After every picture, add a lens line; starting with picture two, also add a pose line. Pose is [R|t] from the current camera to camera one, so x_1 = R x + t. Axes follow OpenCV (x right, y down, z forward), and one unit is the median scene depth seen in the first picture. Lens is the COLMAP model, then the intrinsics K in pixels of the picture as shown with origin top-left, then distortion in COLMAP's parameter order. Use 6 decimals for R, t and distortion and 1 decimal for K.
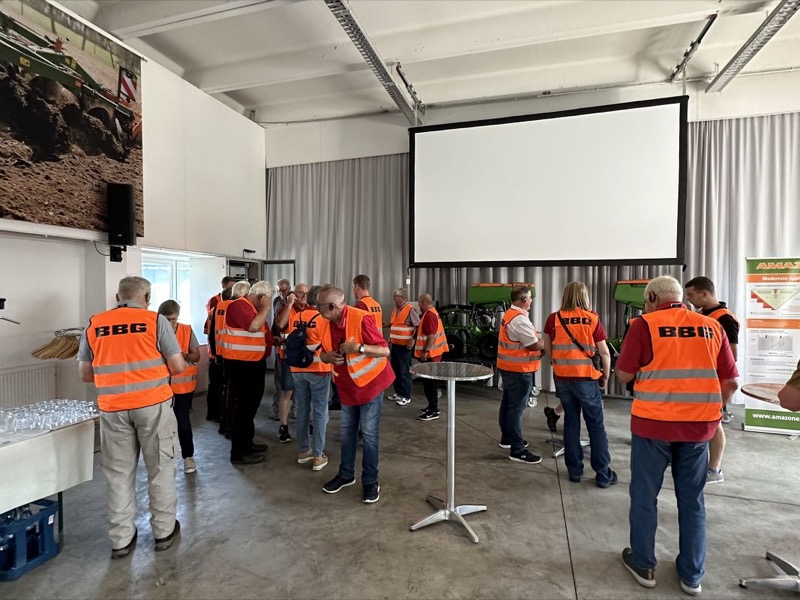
lens RADIAL K [[423.7, 0, 404.9], [0, 423.7, 297.2], [0, 0, 1]] dist [-0.001062, -0.000006]
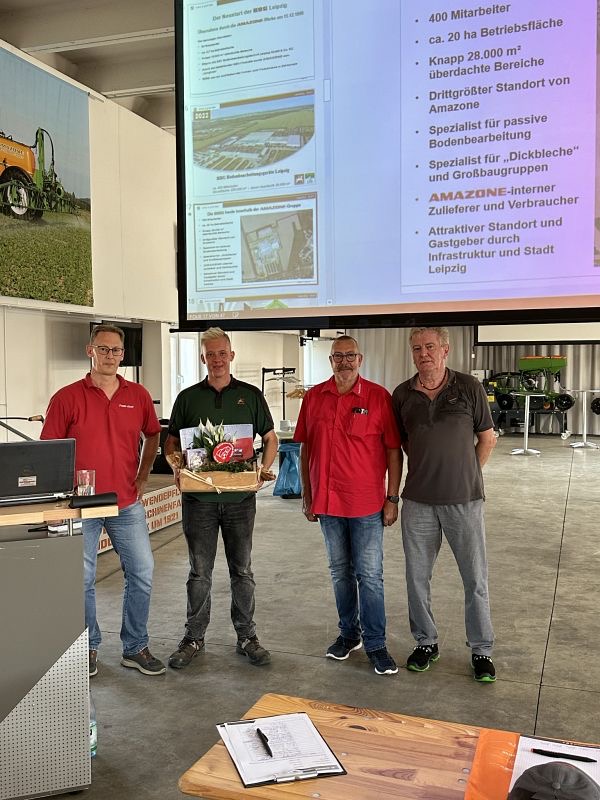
lens RADIAL K [[799.9, 0, 296.6], [0, 799.9, 397.2], [0, 0, 1]] dist [0.139020, 0.000000]
pose [[0.998748, -0.005887, -0.049681, -0.445578], [0.007219, 0.999618, 0.026676, 0.023654], [0.049505, -0.027001, 0.998409, -1.698541]]
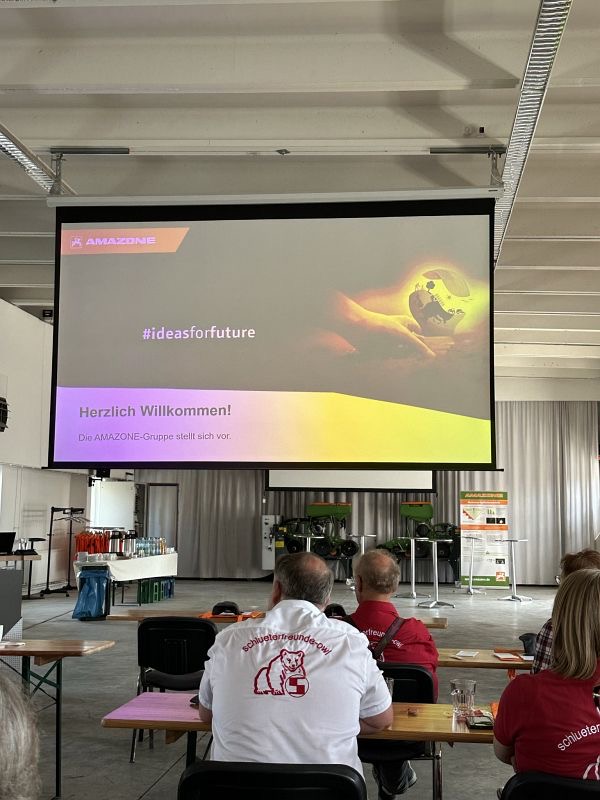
lens RADIAL K [[1084.5, 0, 300.5], [0, 1084.5, 399.3], [0, 0, 1]] dist [0.032714, 0.000000]
pose [[0.984695, 0.028769, 0.171896, -0.499813], [-0.007295, 0.992222, -0.124271, 0.074086], [-0.174134, 0.121115, 0.977245, -2.558299]]
